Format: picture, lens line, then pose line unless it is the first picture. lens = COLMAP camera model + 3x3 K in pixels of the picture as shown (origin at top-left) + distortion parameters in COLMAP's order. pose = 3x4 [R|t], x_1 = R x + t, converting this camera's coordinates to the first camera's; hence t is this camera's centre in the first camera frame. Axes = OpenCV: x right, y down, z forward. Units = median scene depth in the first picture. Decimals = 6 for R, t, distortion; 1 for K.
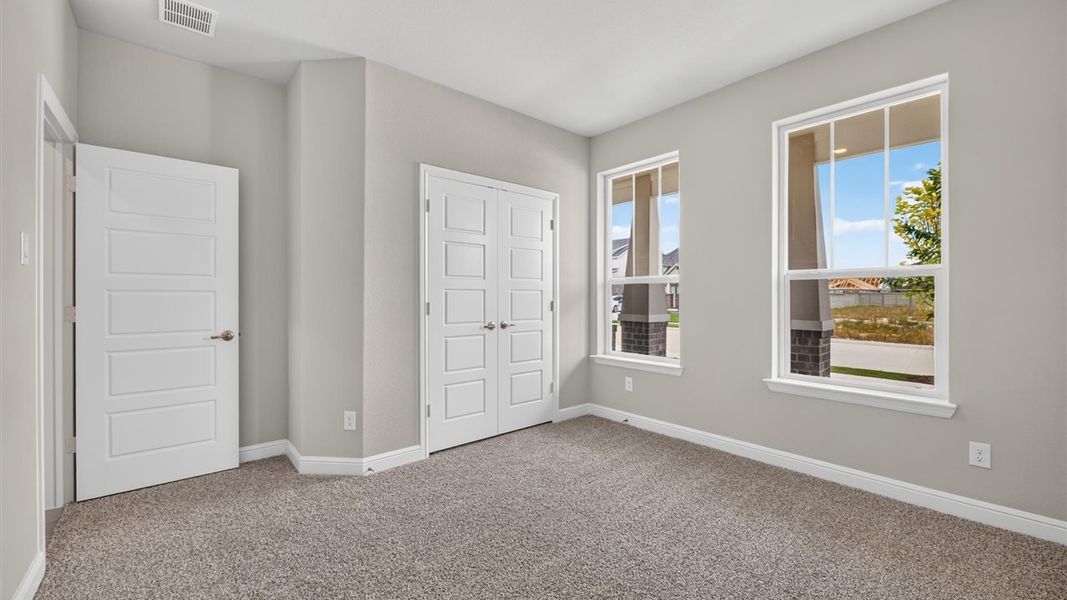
lens RADIAL K [[415.7, 0, 530.3], [0, 415.7, 297.8], [0, 0, 1]] dist [-0.011015, -0.000109]
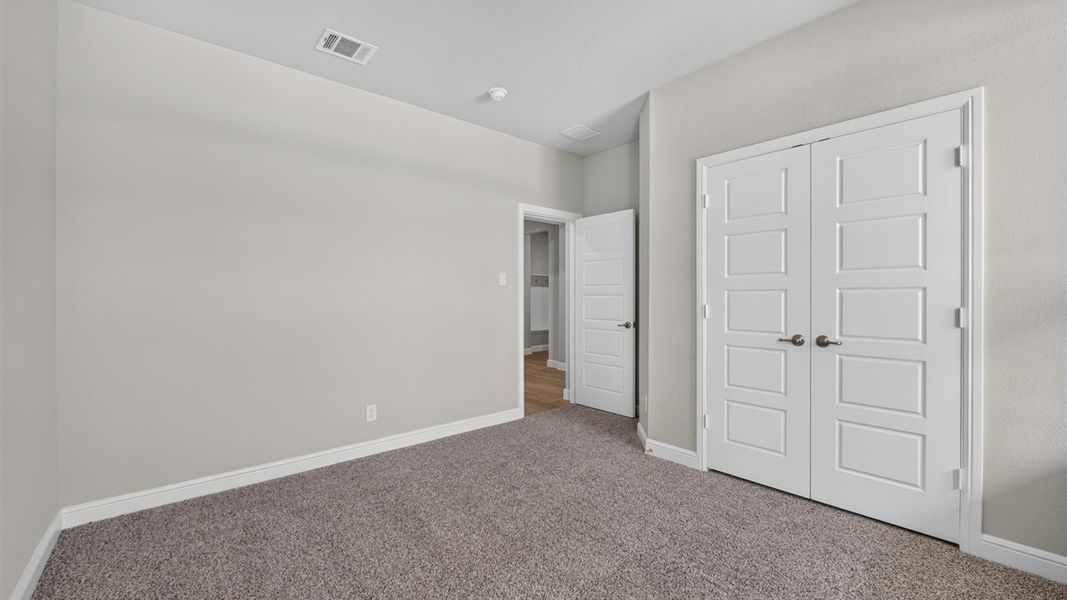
lens RADIAL K [[427.5, 0, 539.9], [0, 427.5, 298.7], [0, 0, 1]] dist [-0.007465, -0.000262]
pose [[0.017333, 0.003771, -0.999843, 0.559753], [-0.002602, 0.999990, 0.003727, -0.004372], [0.999846, 0.002537, 0.017343, 0.484258]]
